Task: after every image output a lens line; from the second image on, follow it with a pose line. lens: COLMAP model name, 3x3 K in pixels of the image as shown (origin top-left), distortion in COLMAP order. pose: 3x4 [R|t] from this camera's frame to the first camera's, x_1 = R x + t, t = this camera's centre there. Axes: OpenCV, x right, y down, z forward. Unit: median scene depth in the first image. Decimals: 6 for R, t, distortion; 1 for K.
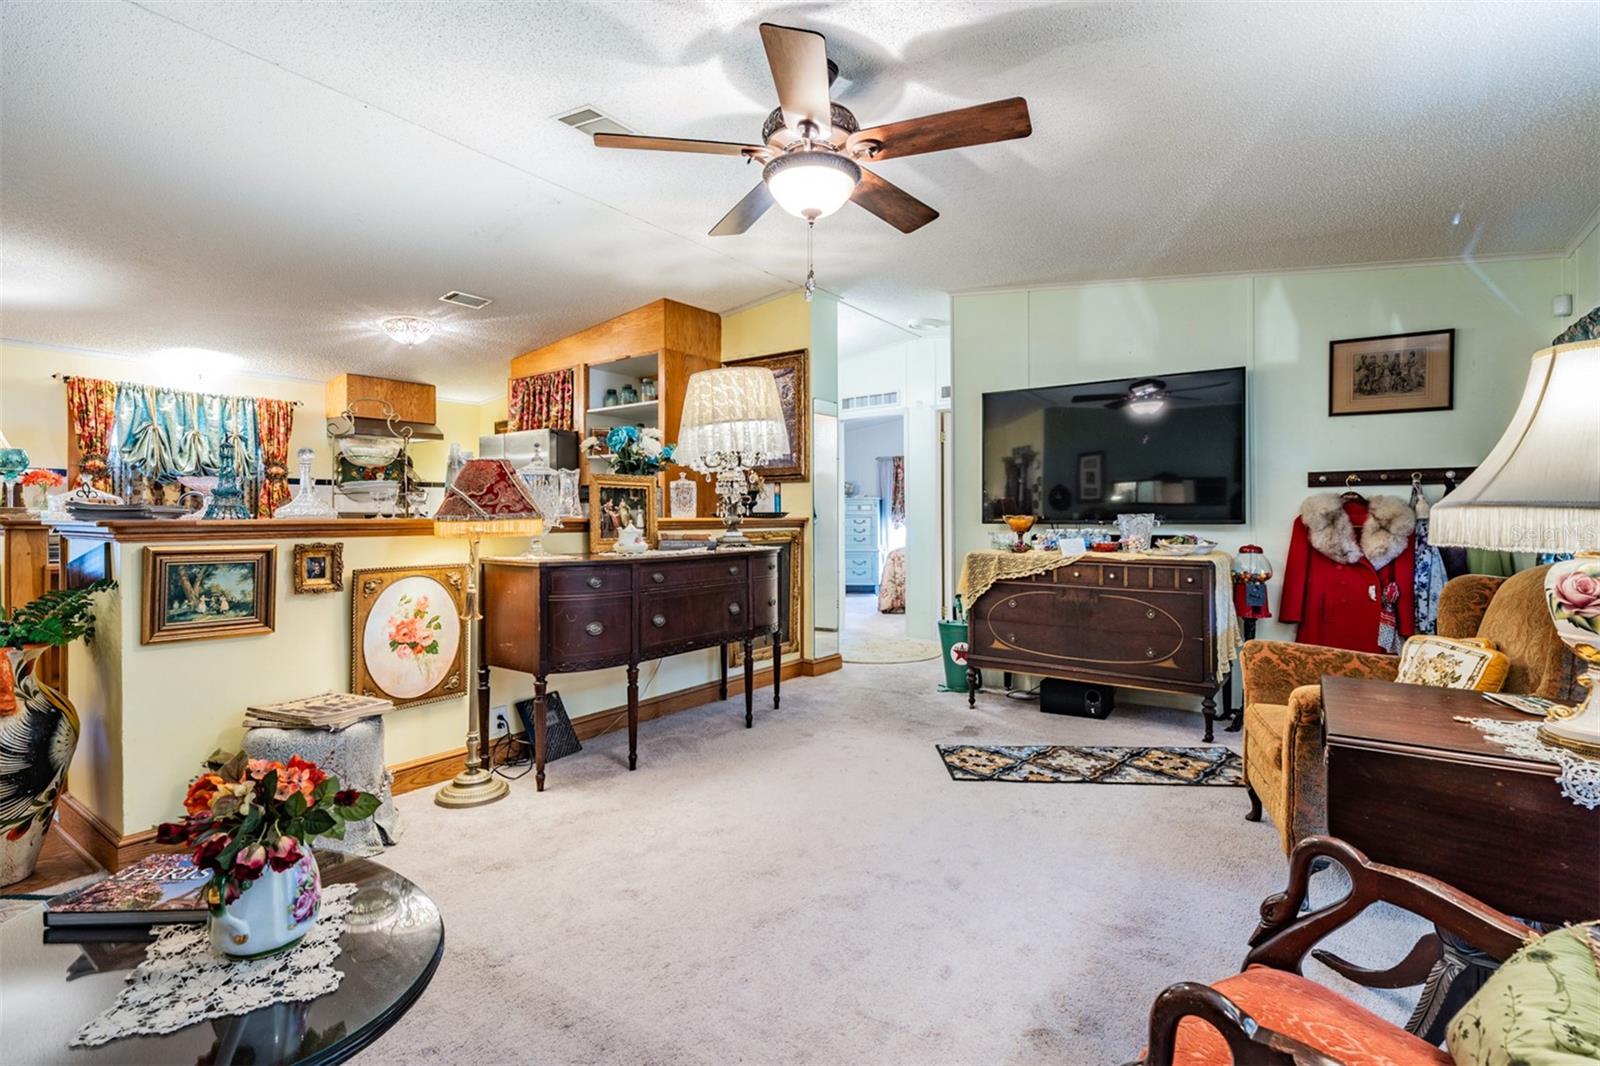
lens RADIAL K [[759.9, 0, 791.3], [0, 759.9, 521.5], [0, 0, 1]] dist [0.002474, -0.000096]
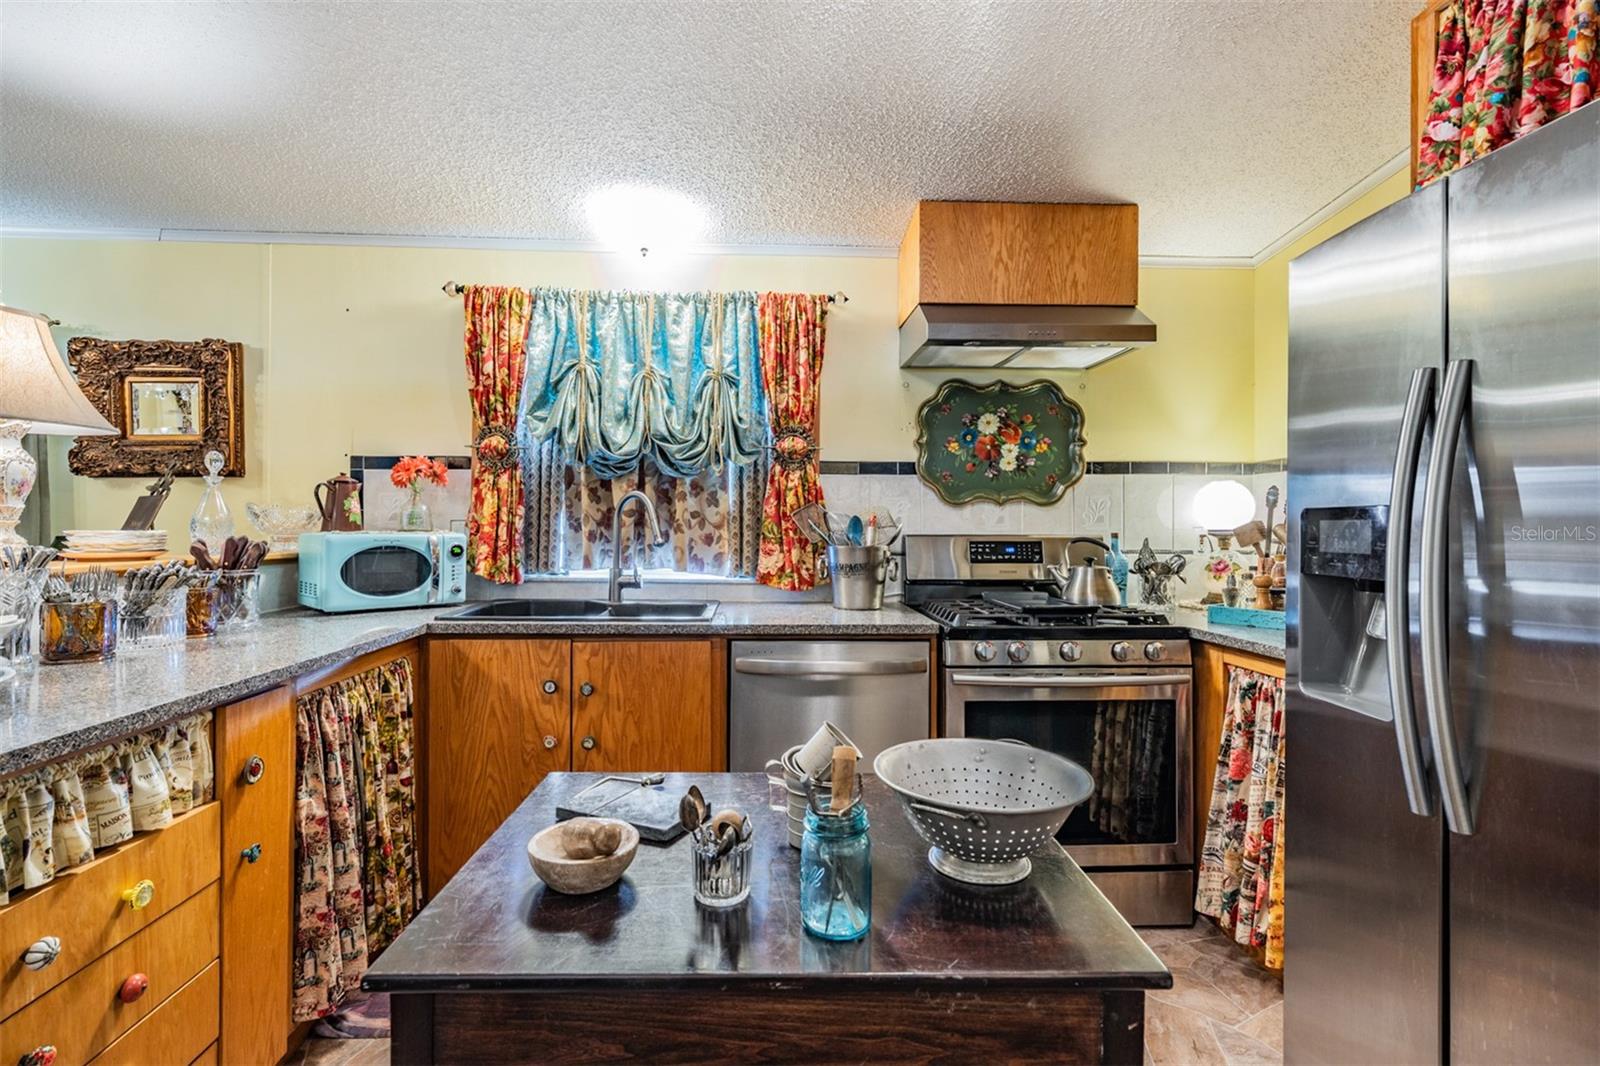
lens RADIAL K [[746.7, 0, 789.2], [0, 746.7, 516.8], [0, 0, 1]] dist [0.000798, -0.000040]
pose [[0.618713, 0.003342, -0.785610, -0.368899], [-0.012954, 0.999898, -0.005948, -0.023399], [0.785510, 0.013858, 0.618694, 0.829630]]
